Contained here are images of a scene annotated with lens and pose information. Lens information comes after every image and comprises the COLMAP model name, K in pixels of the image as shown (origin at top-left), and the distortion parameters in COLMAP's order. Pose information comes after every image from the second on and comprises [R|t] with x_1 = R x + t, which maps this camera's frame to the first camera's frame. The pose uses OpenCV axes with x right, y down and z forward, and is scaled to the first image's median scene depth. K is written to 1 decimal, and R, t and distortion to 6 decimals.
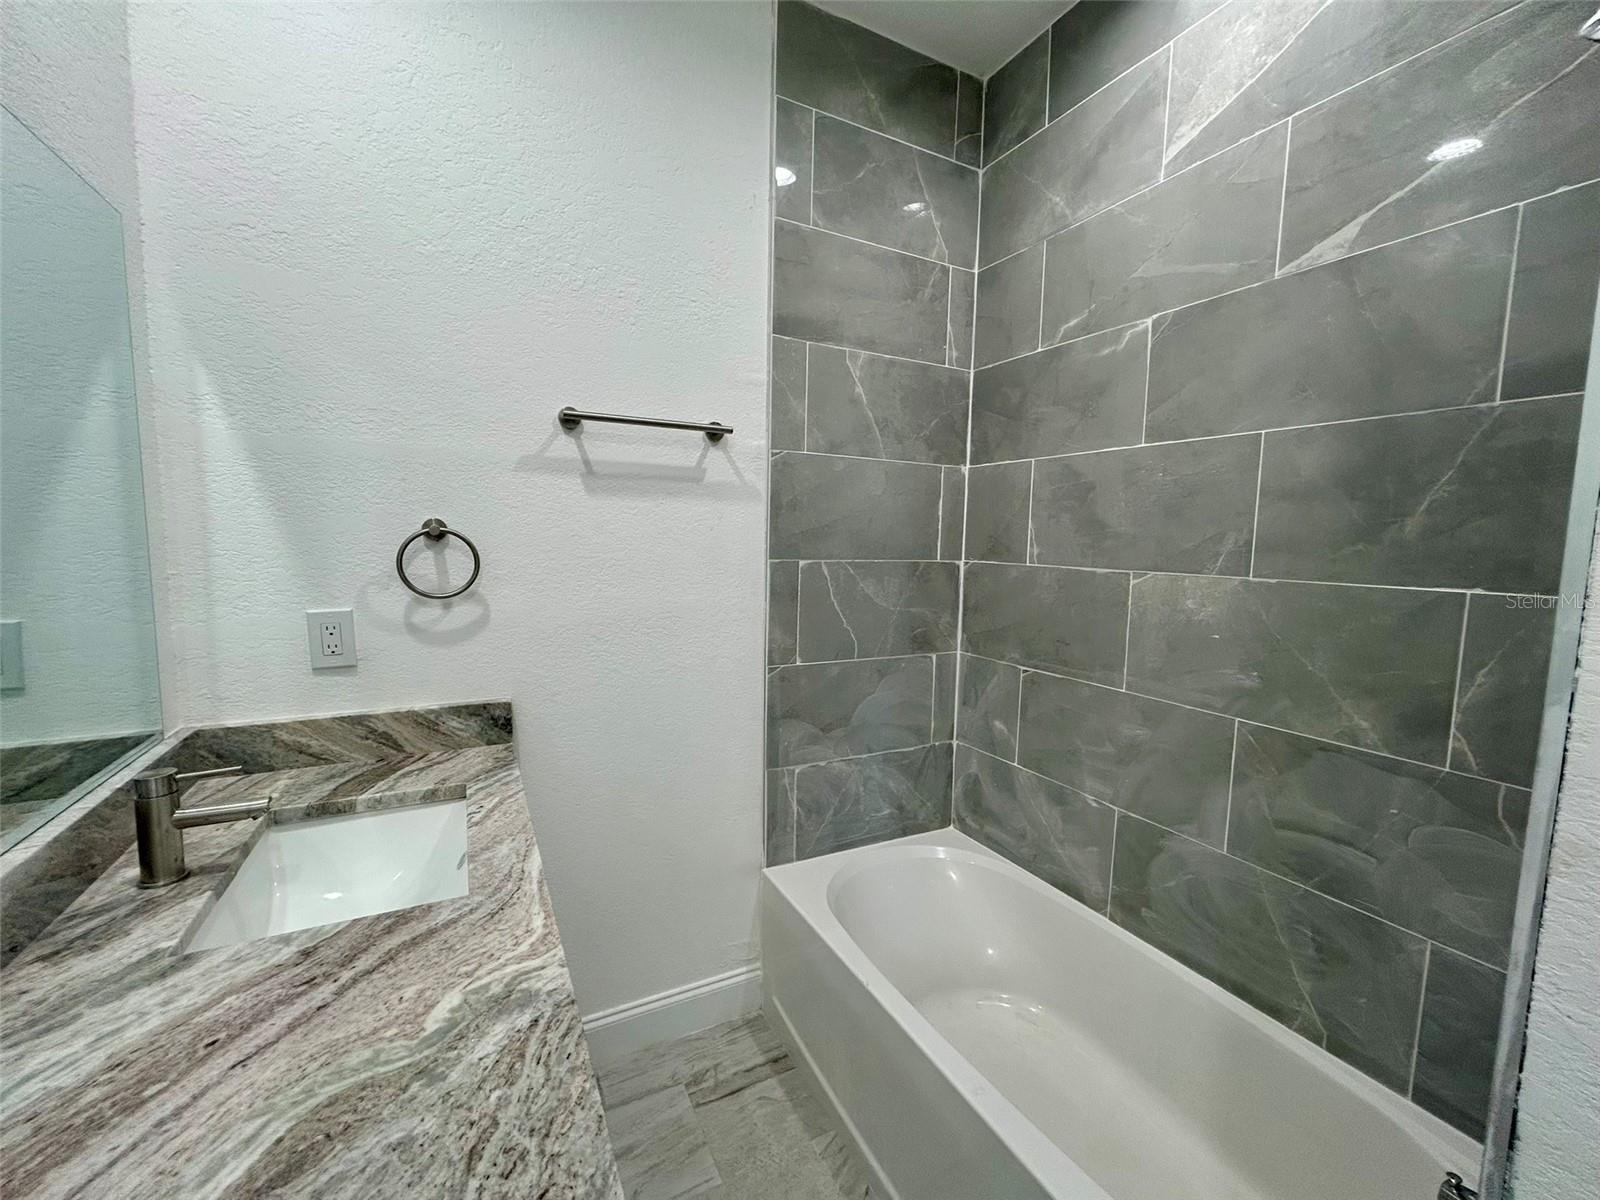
lens RADIAL K [[645.7, 0, 796.8], [0, 645.7, 607.3], [0, 0, 1]] dist [0.000445, -0.000774]
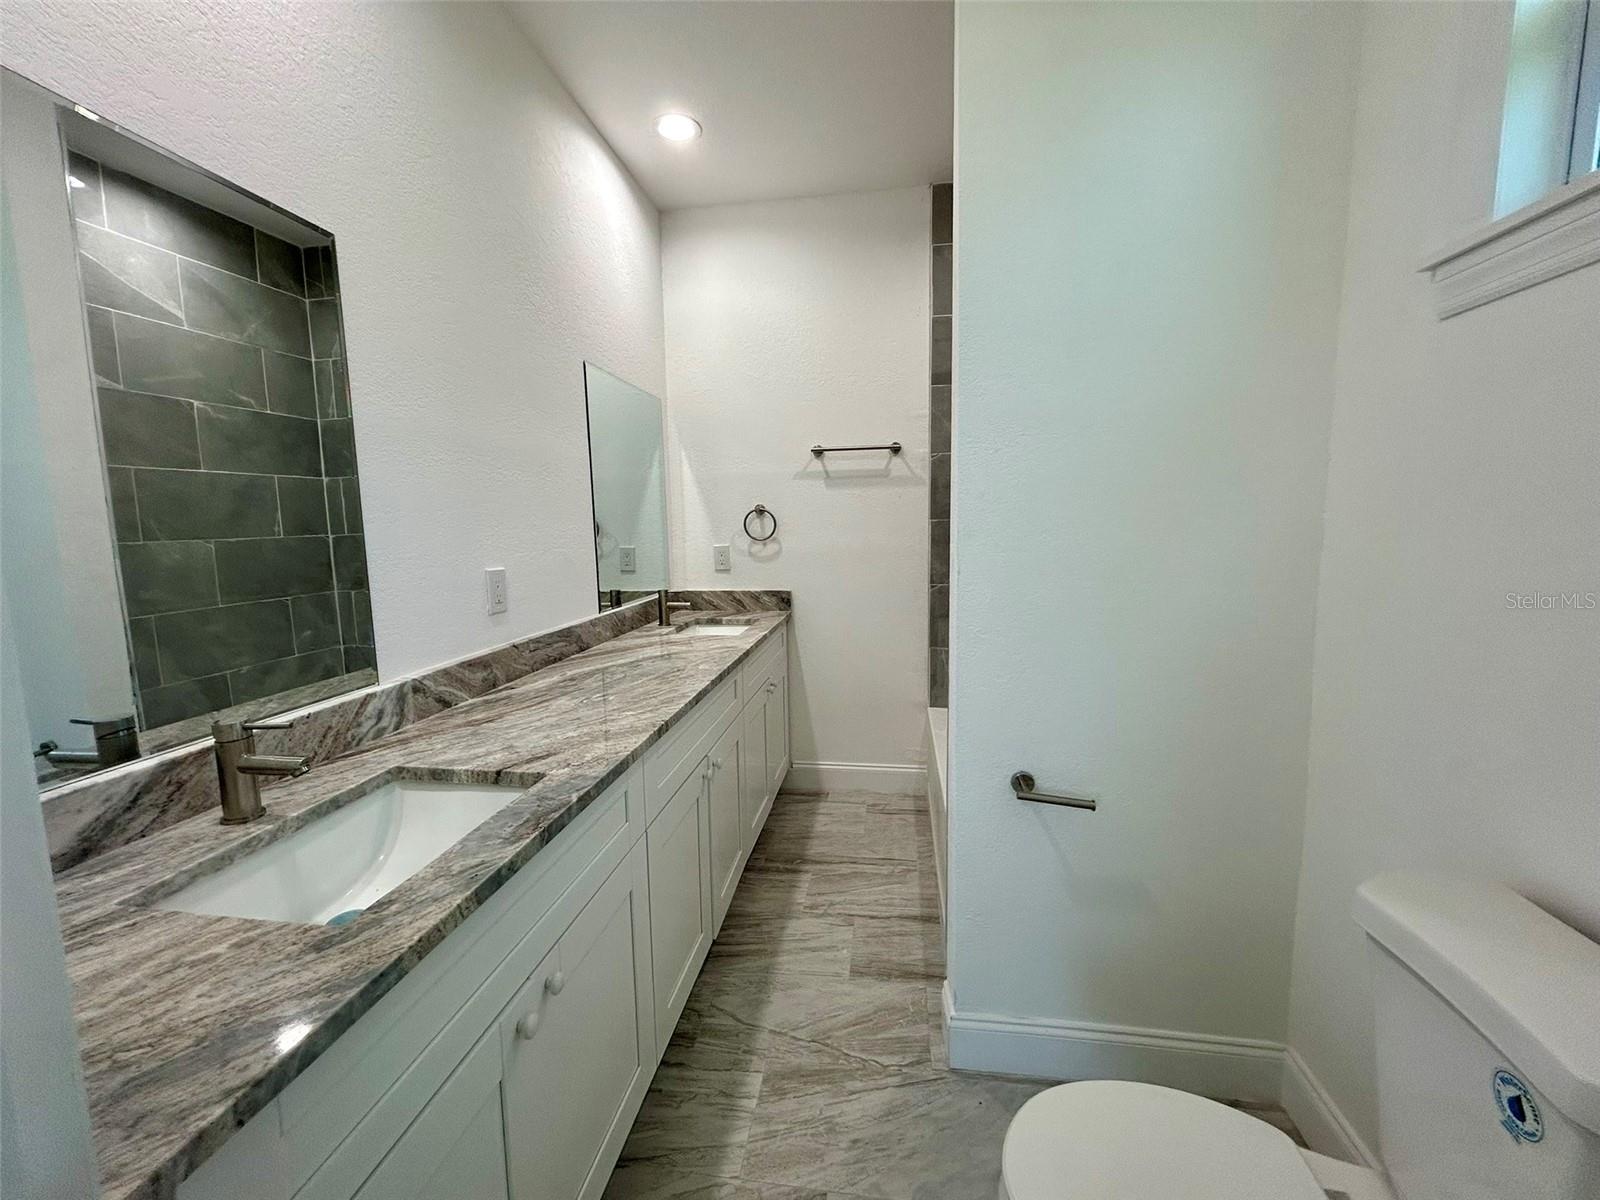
lens RADIAL K [[645.7, 0, 802.4], [0, 645.7, 602.0], [0, 0, 1]] dist [0.000445, -0.000774]
pose [[0.815049, 0.040494, -0.577975, 0.823705], [-0.028810, 0.999153, 0.029375, 0.123913], [0.578675, -0.007291, 0.815526, -0.698869]]
